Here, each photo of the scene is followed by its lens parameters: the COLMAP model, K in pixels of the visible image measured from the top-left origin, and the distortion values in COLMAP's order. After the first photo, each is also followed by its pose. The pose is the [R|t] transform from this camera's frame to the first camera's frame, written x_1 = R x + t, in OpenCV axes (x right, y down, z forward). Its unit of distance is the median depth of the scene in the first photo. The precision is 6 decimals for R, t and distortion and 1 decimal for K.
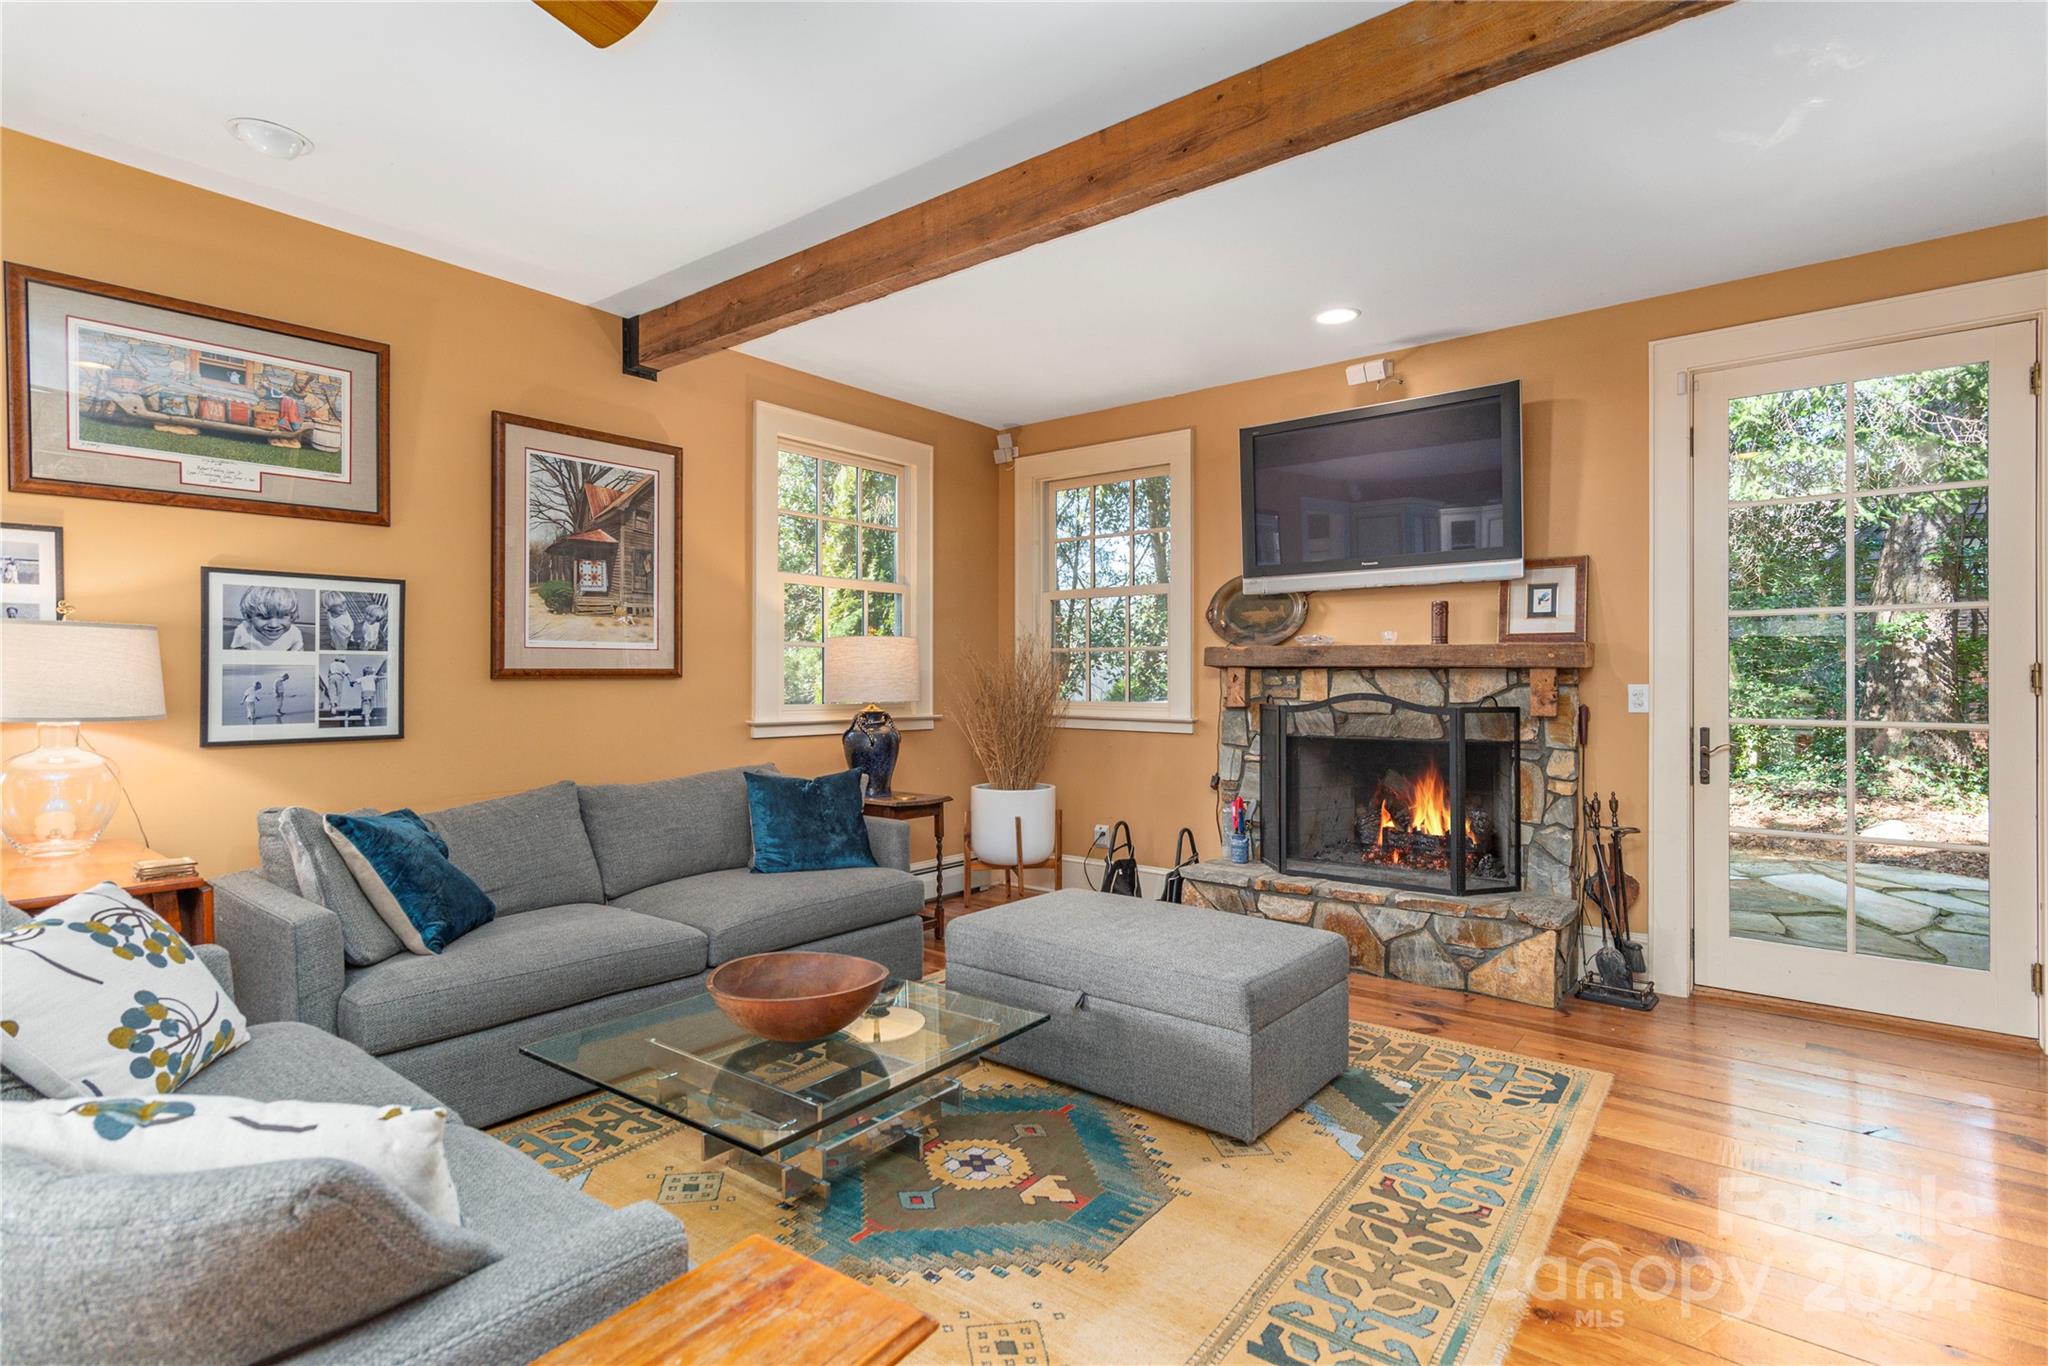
lens RADIAL K [[1003.5, 0, 1025.2], [0, 1003.5, 671.9], [0, 0, 1]] dist [0.004971, 0.000860]
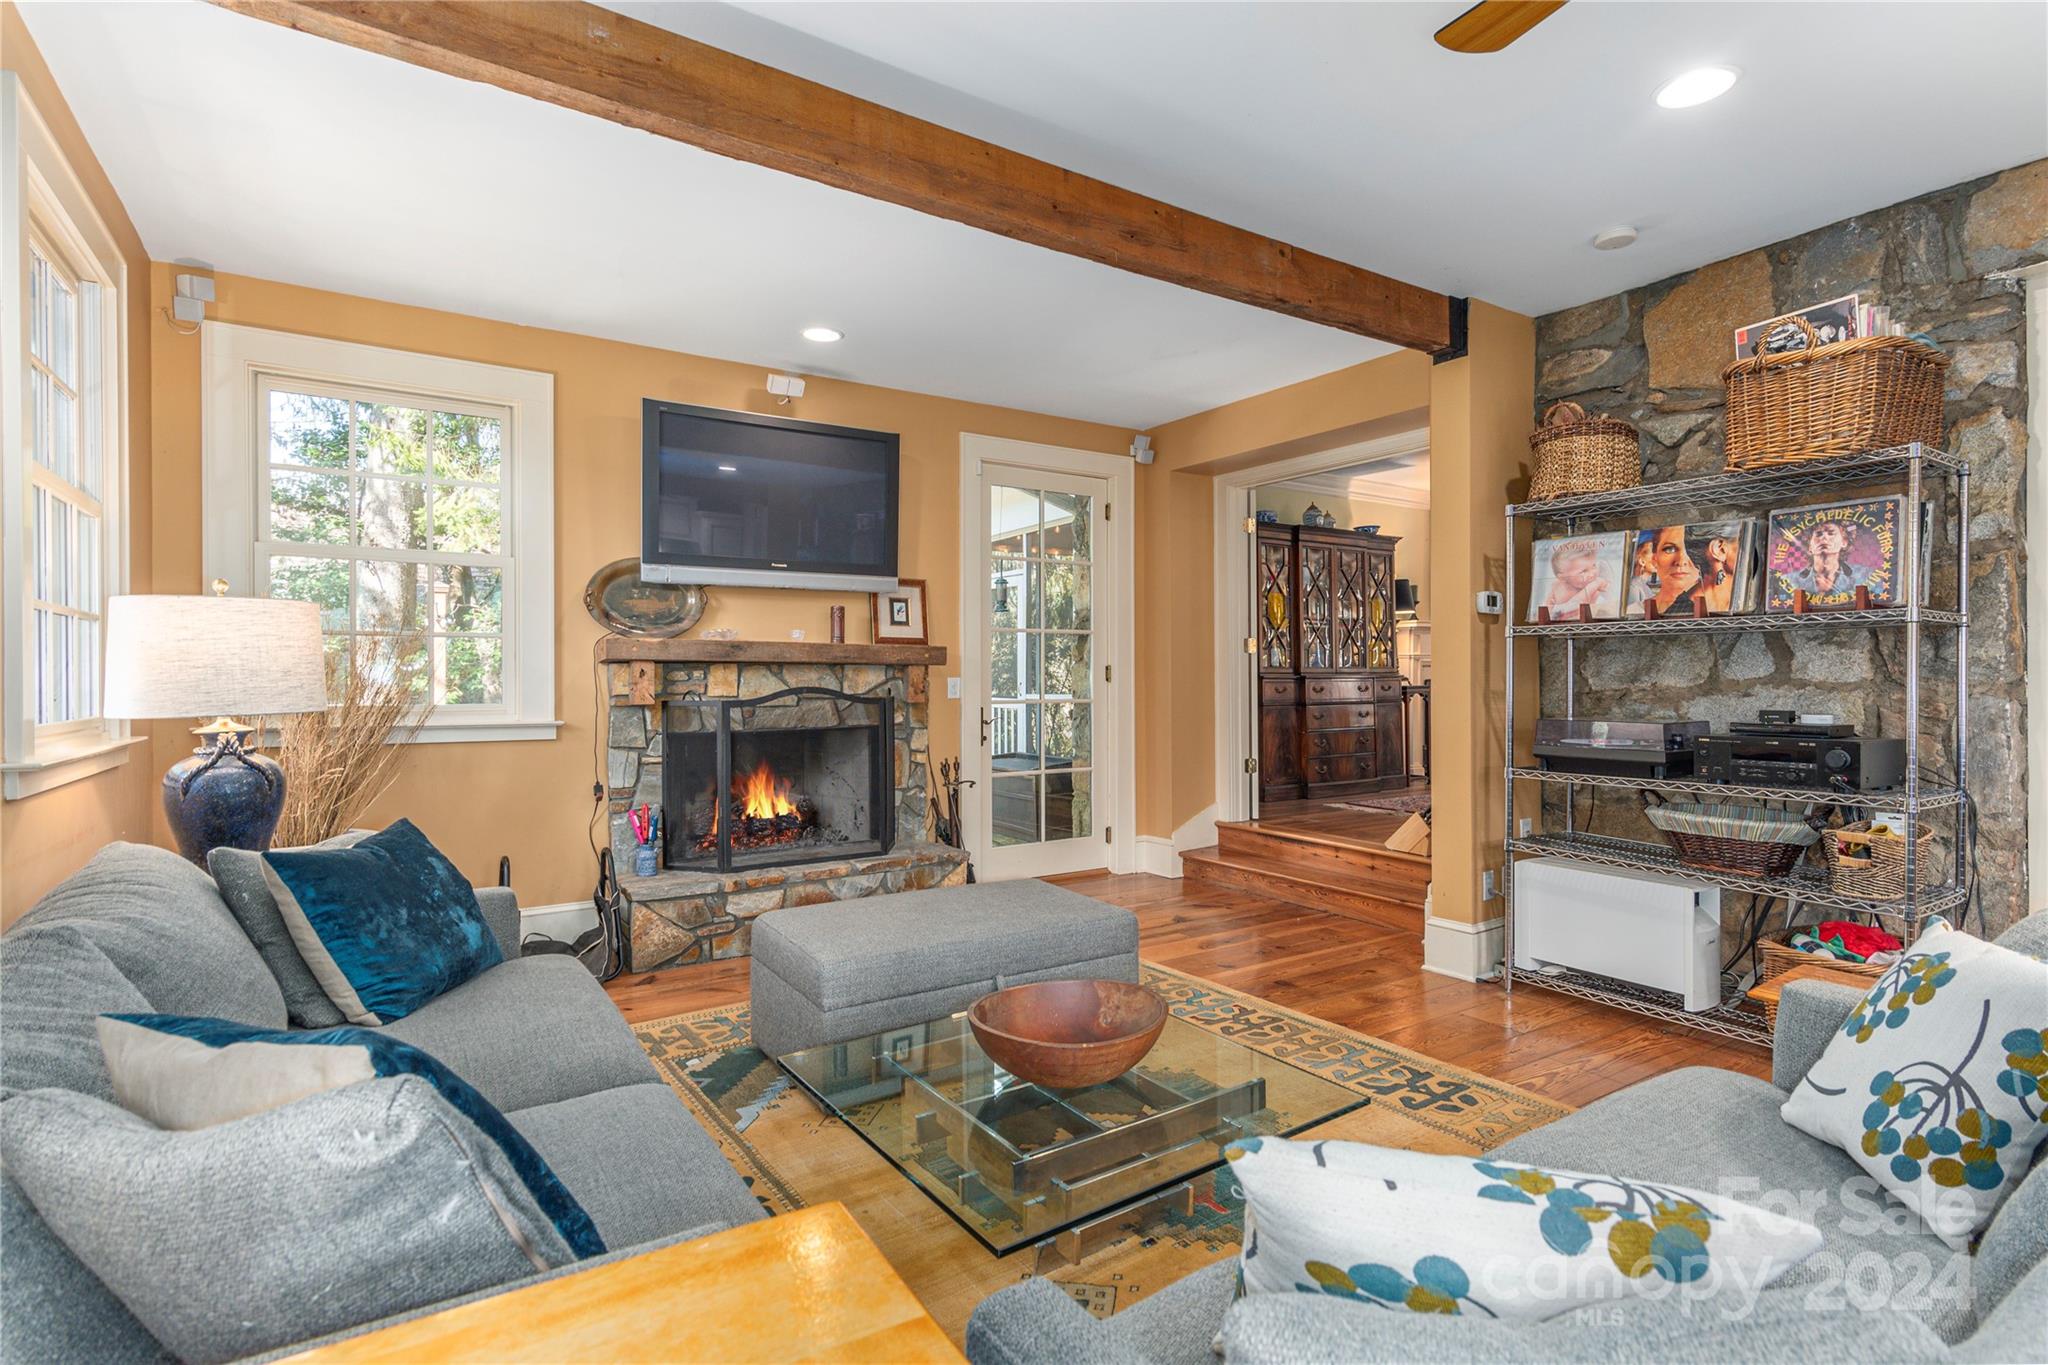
lens RADIAL K [[1003.5, 0, 1022.9], [0, 1003.5, 686.6], [0, 0, 1]] dist [0.004971, 0.000860]
pose [[0.310538, -0.015570, 0.950434, -0.662830], [-0.006459, 0.999808, 0.018490, -0.001107], [-0.950539, -0.011880, 0.310378, 0.476348]]
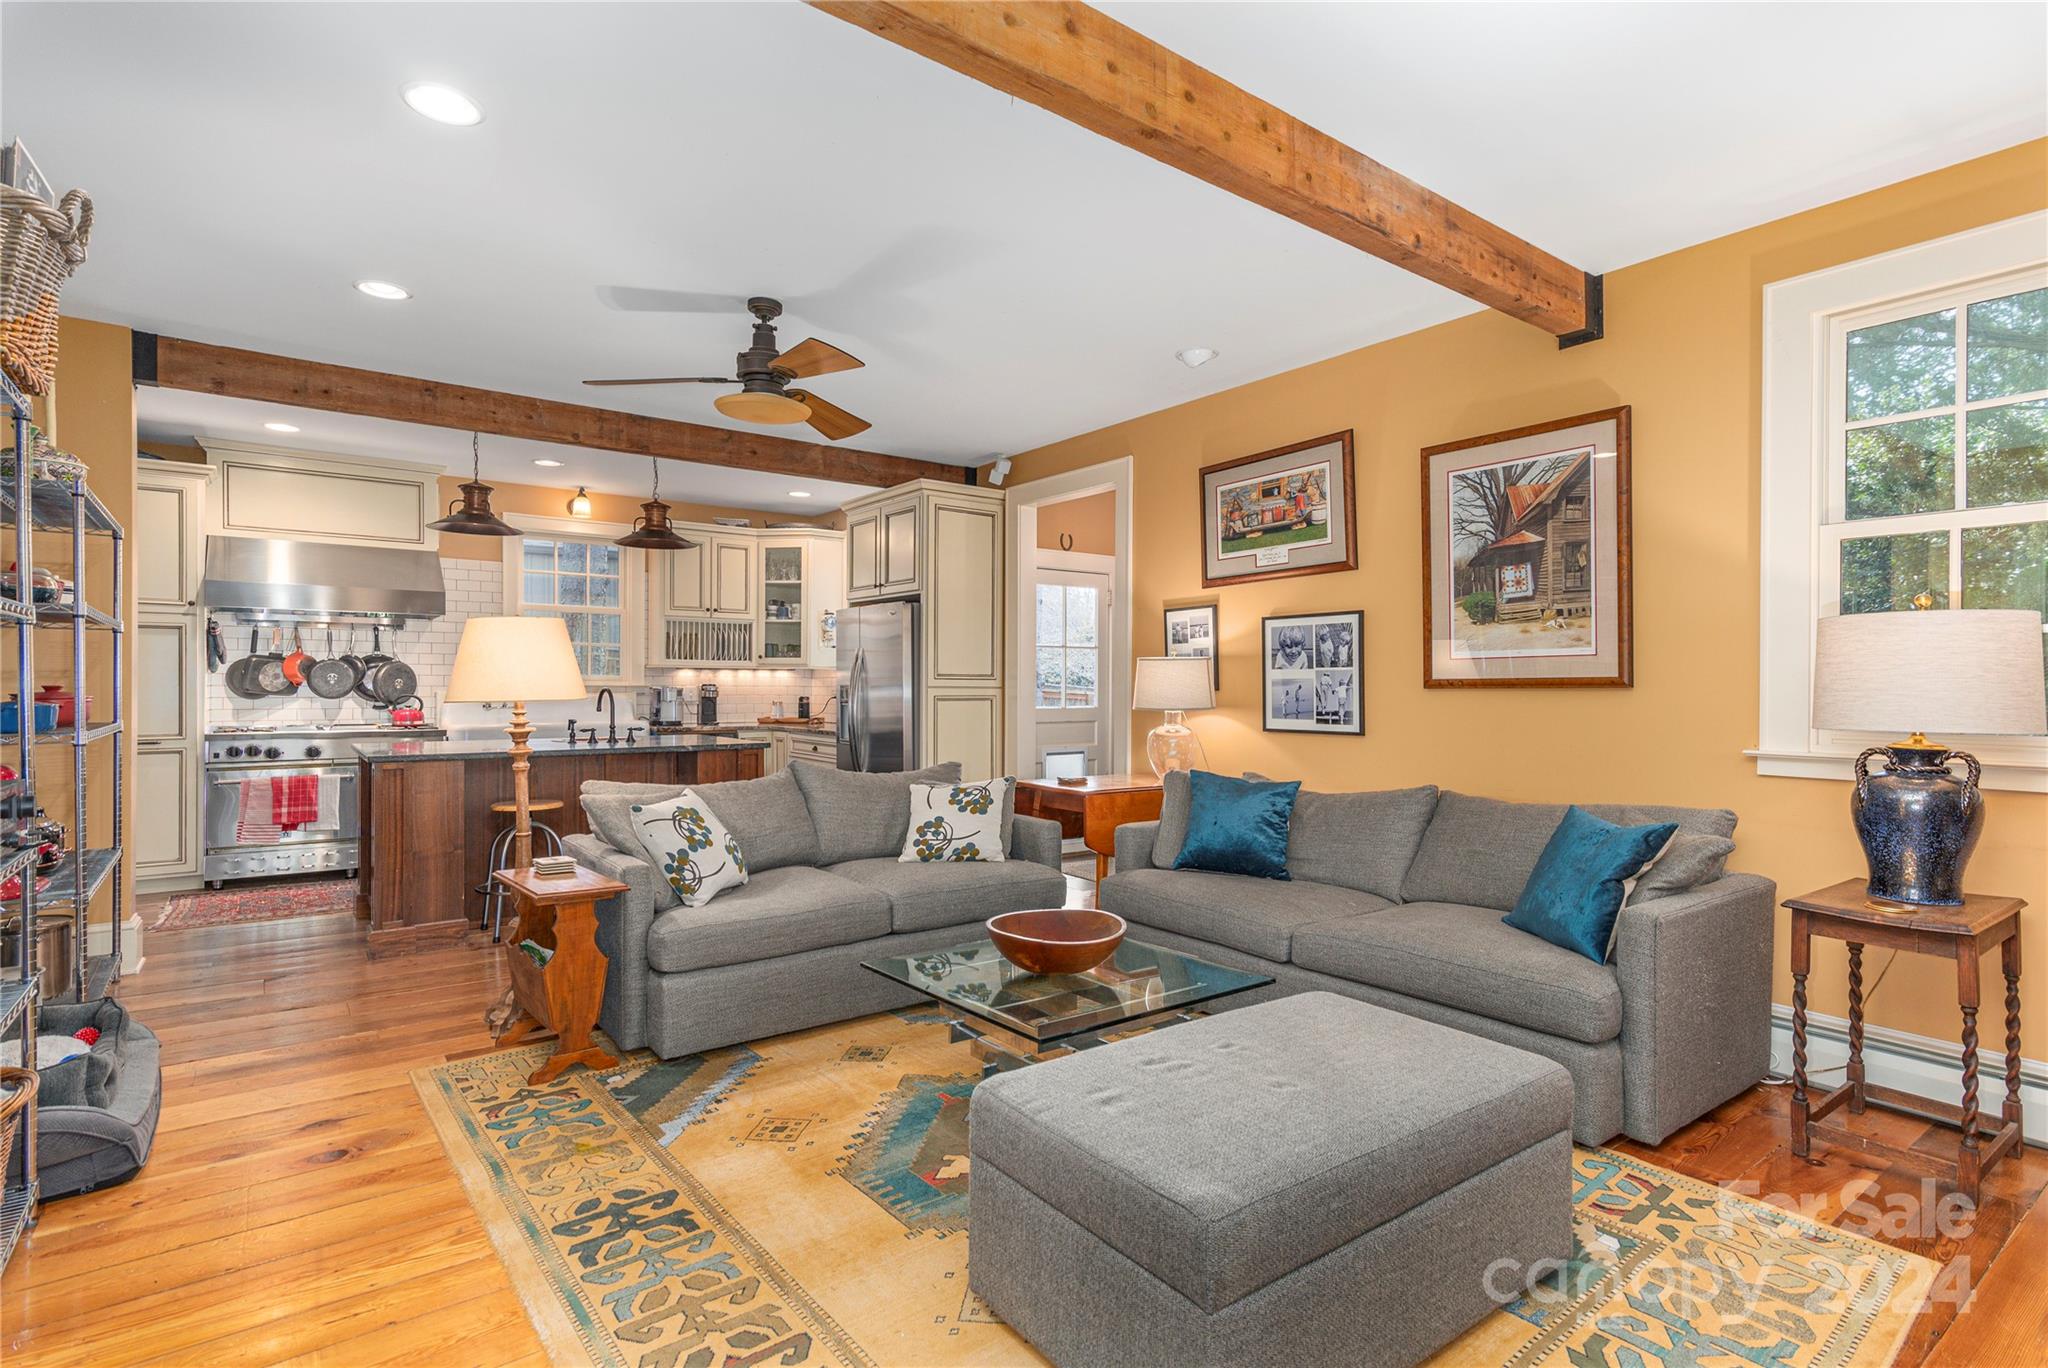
lens RADIAL K [[1003.5, 0, 1028.8], [0, 1003.5, 685.3], [0, 0, 1]] dist [0.004971, 0.000860]
pose [[-0.249043, -0.002542, -0.968489, 0.612750], [0.005559, 0.999976, -0.004054, 0.005026], [0.968476, -0.006394, -0.249023, 0.789114]]
